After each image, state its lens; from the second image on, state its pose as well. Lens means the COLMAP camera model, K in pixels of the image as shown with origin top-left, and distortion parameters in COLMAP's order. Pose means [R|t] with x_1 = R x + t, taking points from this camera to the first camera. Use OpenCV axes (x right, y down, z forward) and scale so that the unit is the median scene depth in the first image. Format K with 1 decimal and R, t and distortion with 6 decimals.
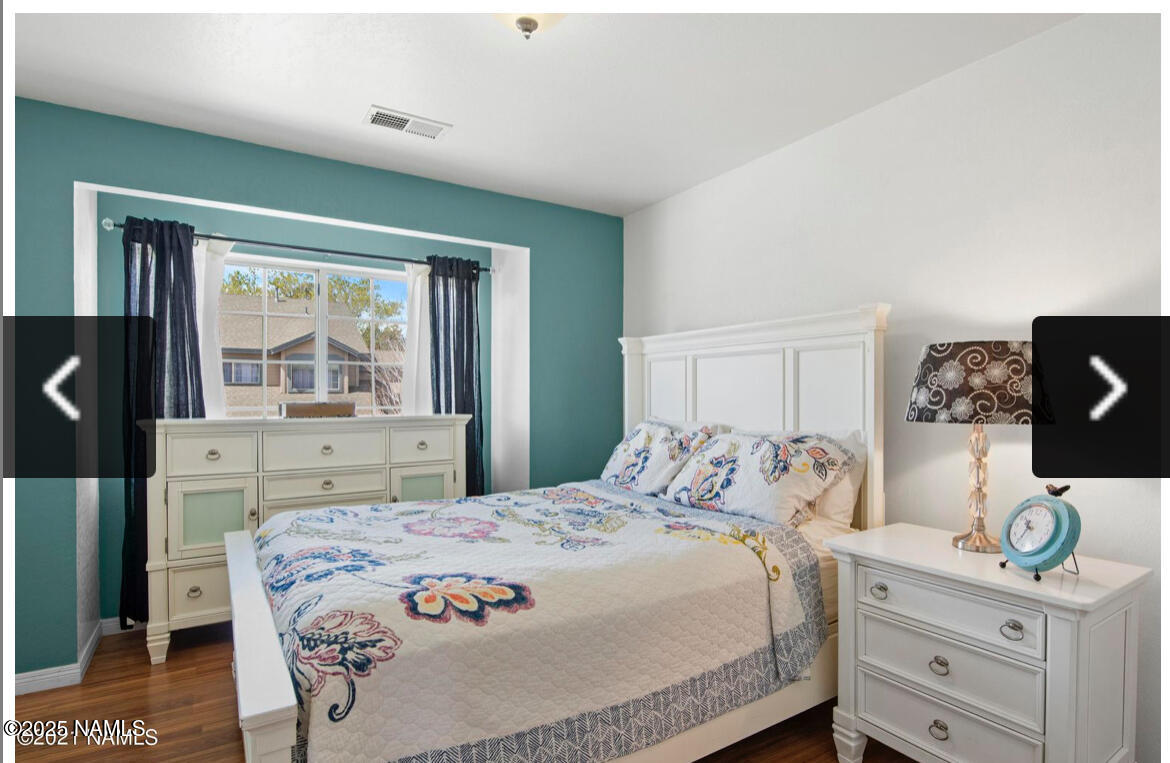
lens RADIAL K [[583.0, 0, 588.7], [0, 583.0, 386.5], [0, 0, 1]] dist [-0.003129, -0.000786]
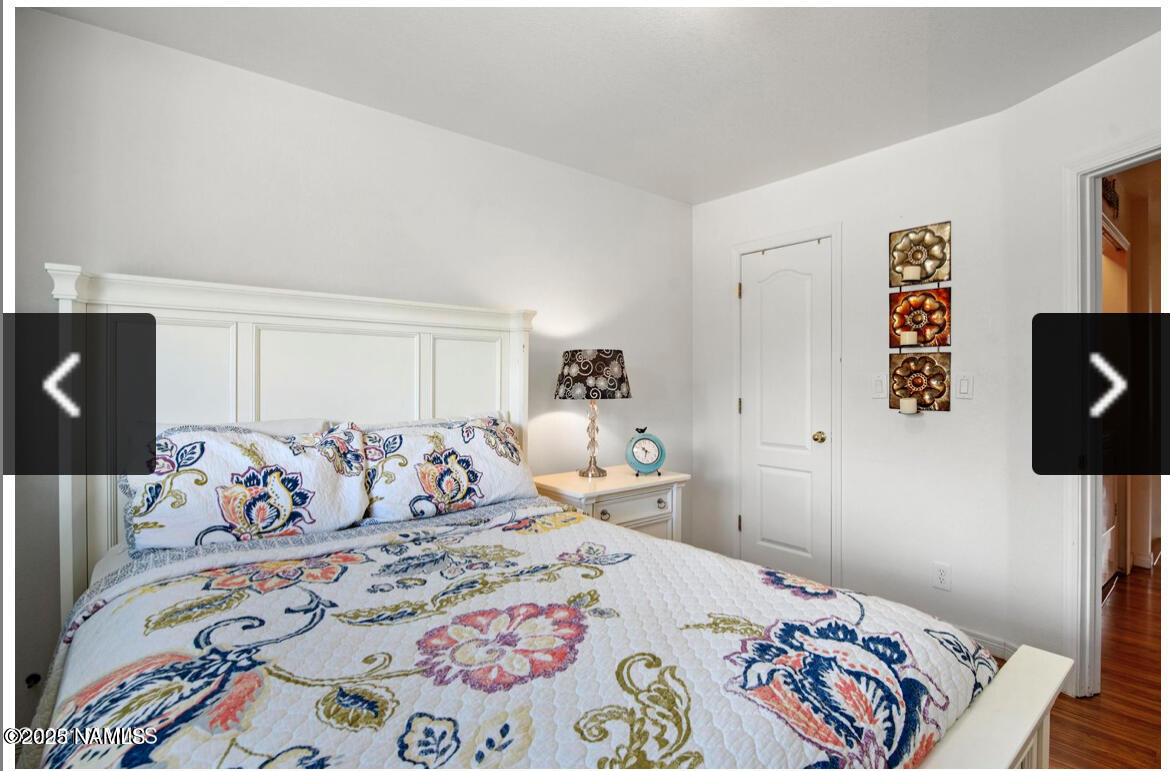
lens RADIAL K [[578.2, 0, 586.0], [0, 578.2, 381.7], [0, 0, 1]] dist [-0.000049, -0.000054]
pose [[-0.137835, -0.001482, 0.990454, -0.677589], [-0.012657, 0.999920, -0.000265, 0.011256], [-0.990374, -0.012573, -0.137843, 0.905384]]
